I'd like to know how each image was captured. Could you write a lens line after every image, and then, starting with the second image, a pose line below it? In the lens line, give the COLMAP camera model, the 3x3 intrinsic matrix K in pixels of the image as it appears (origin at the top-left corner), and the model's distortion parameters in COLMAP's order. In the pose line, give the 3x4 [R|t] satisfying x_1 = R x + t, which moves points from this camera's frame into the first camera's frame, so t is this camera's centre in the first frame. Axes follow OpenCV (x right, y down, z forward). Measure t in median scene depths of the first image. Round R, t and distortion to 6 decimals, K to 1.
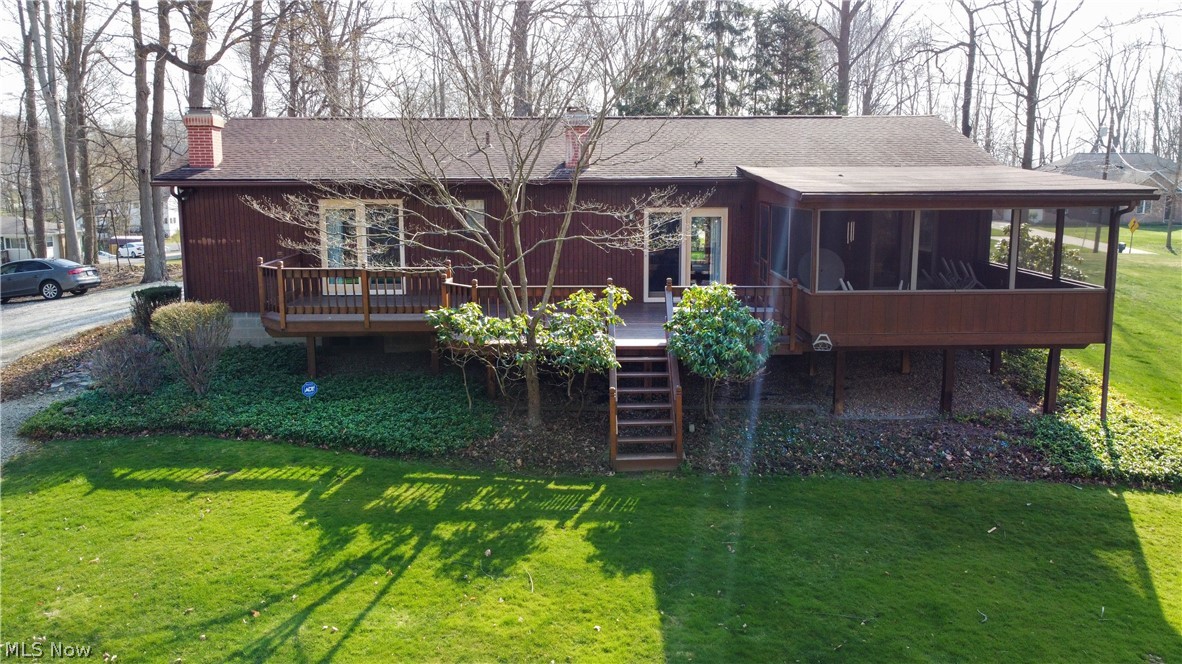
lens RADIAL K [[892.0, 0, 591.0], [0, 892.0, 332.0], [0, 0, 1]] dist [0.004365, -0.000543]
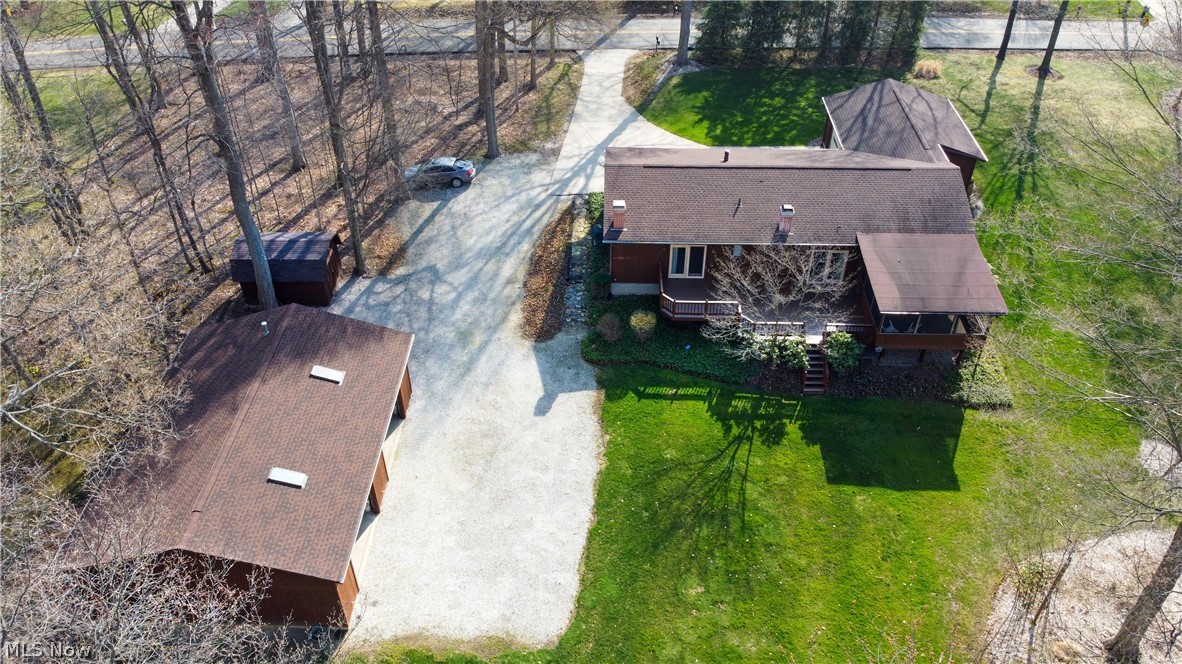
lens RADIAL K [[892.0, 0, 591.0], [0, 892.0, 332.0], [0, 0, 1]] dist [0.004365, -0.000543]
pose [[0.999233, 0.023575, -0.031265, -0.720420], [-0.004499, 0.862272, 0.506425, -1.860252], [0.038898, -0.505896, 0.861717, -1.844992]]
